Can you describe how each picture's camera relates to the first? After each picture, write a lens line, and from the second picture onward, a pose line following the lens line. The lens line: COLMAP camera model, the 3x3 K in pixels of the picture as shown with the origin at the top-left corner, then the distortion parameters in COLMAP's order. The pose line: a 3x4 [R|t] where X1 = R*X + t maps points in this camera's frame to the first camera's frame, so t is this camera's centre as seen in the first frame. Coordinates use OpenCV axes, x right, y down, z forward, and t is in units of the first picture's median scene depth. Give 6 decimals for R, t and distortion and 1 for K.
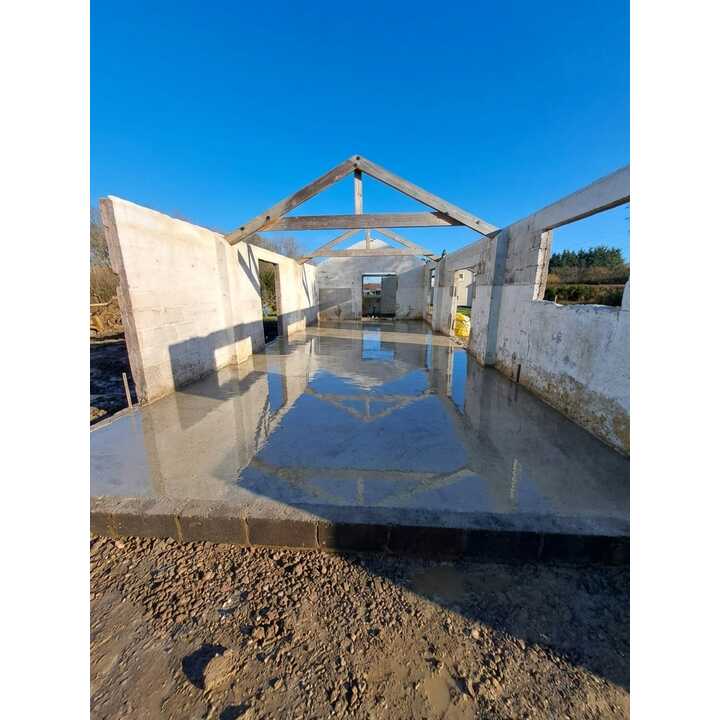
lens RADIAL K [[280.6, 0, 355.2], [0, 280.6, 358.6], [0, 0, 1]] dist [0.000012, -0.000146]
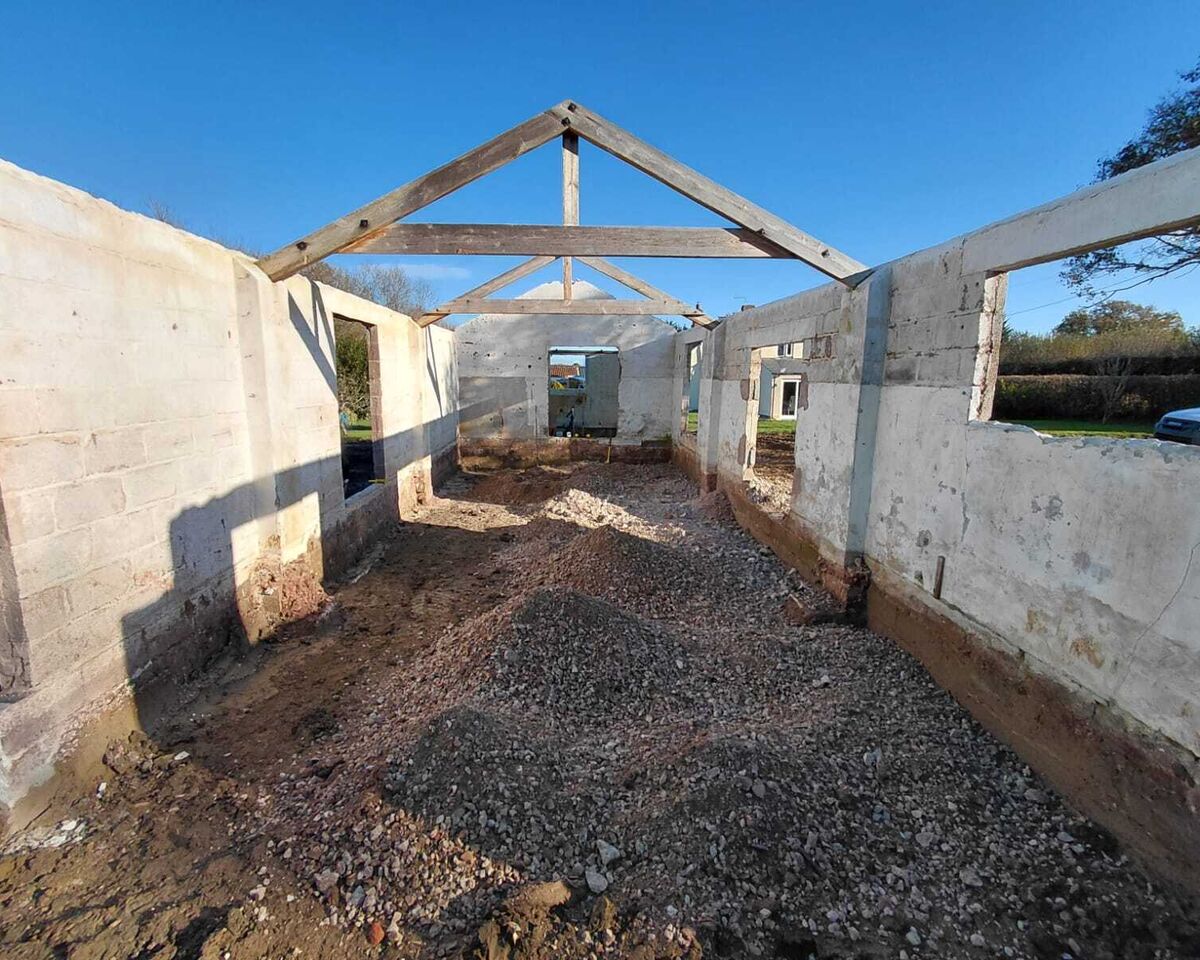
lens RADIAL K [[569.9, 0, 595.4], [0, 569.9, 473.4], [0, 0, 1]] dist [0.002761, 0.000650]
pose [[0.992475, -0.006444, 0.122281, -0.064666], [0.015494, 0.997197, -0.073199, -0.043090], [-0.121466, 0.074542, 0.989793, 0.105700]]
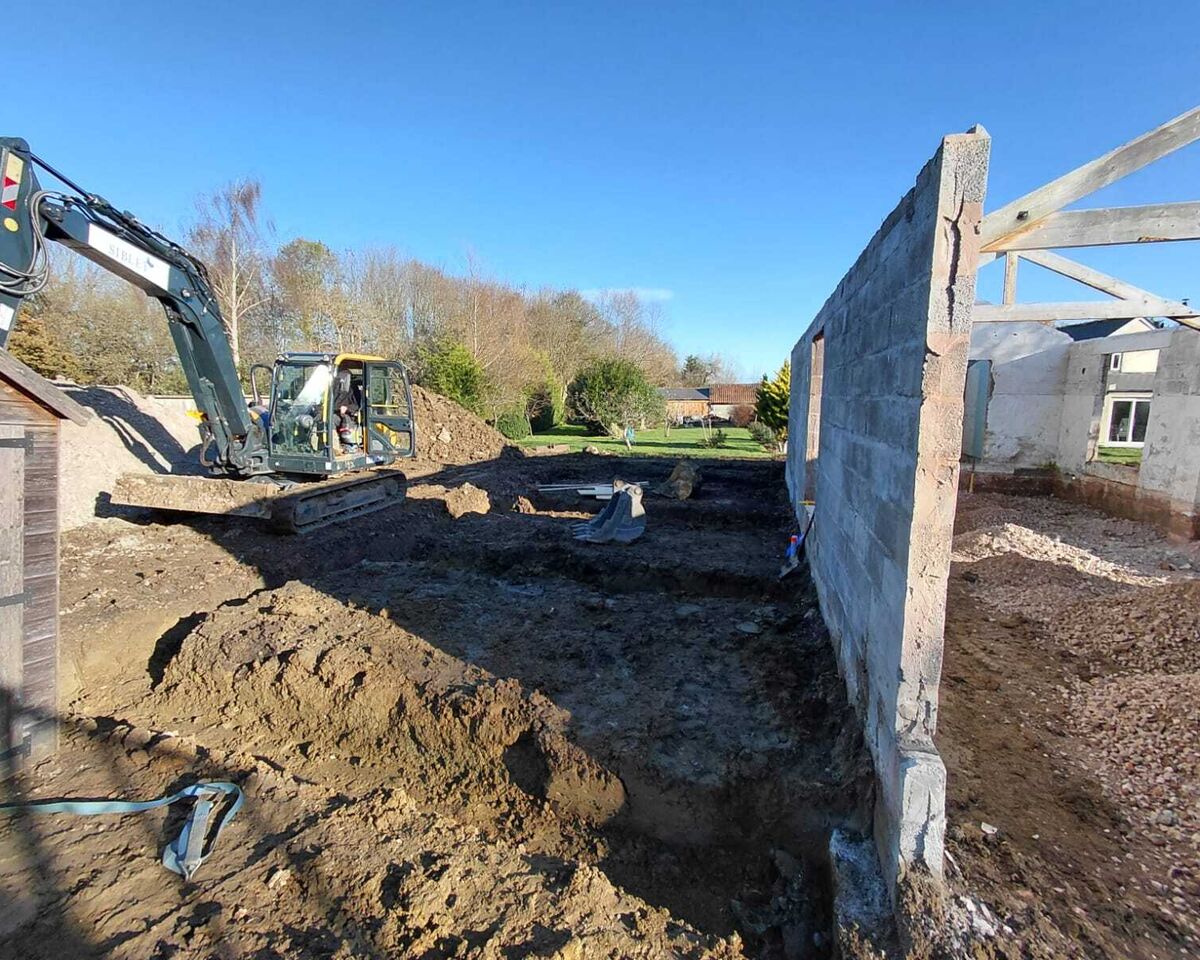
lens RADIAL K [[569.9, 0, 602.7], [0, 569.9, 468.4], [0, 0, 1]] dist [0.002761, 0.000650]
pose [[0.980931, 0.039450, -0.190312, -0.718490], [-0.060632, 0.992431, -0.106795, -0.042773], [0.184658, 0.116298, 0.975898, 0.176756]]
